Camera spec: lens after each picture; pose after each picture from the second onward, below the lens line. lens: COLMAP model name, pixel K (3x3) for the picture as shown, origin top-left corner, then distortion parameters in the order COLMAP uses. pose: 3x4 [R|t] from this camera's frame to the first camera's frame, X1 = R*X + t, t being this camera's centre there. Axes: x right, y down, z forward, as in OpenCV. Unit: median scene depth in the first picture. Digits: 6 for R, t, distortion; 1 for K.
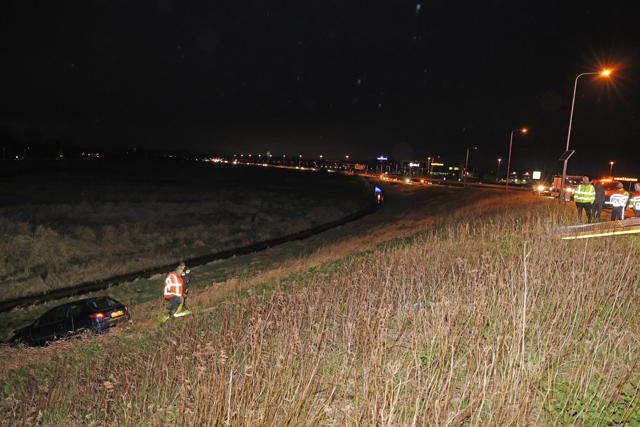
lens RADIAL K [[450.5, 0, 320.0], [0, 450.5, 213.5], [0, 0, 1]] dist [-0.078418, 0.074118]
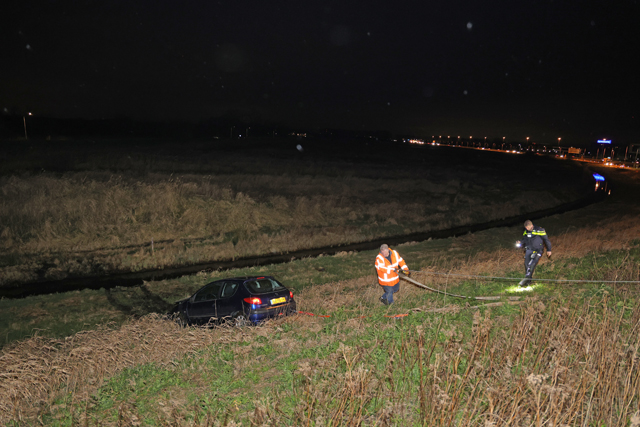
lens RADIAL K [[450.5, 0, 320.0], [0, 450.5, 213.5], [0, 0, 1]] dist [-0.078418, 0.074118]
pose [[0.908951, 0.070749, -0.410855, -0.027763], [-0.053705, 0.997155, 0.052895, 0.009789], [0.413428, -0.026014, 0.910165, 0.111448]]
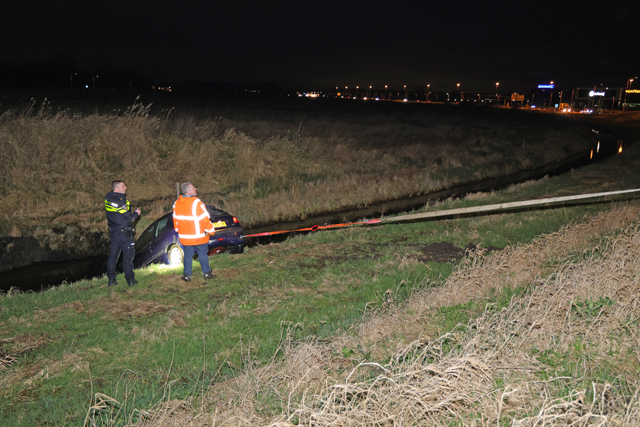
lens RADIAL K [[597.5, 0, 320.0], [0, 597.5, 213.5], [0, 0, 1]] dist [0.123117, 0.002033]
pose [[0.977127, 0.022203, -0.211492, -0.279056], [-0.005404, 0.996806, 0.079680, 0.072413], [0.212586, -0.076715, 0.974126, 0.138155]]
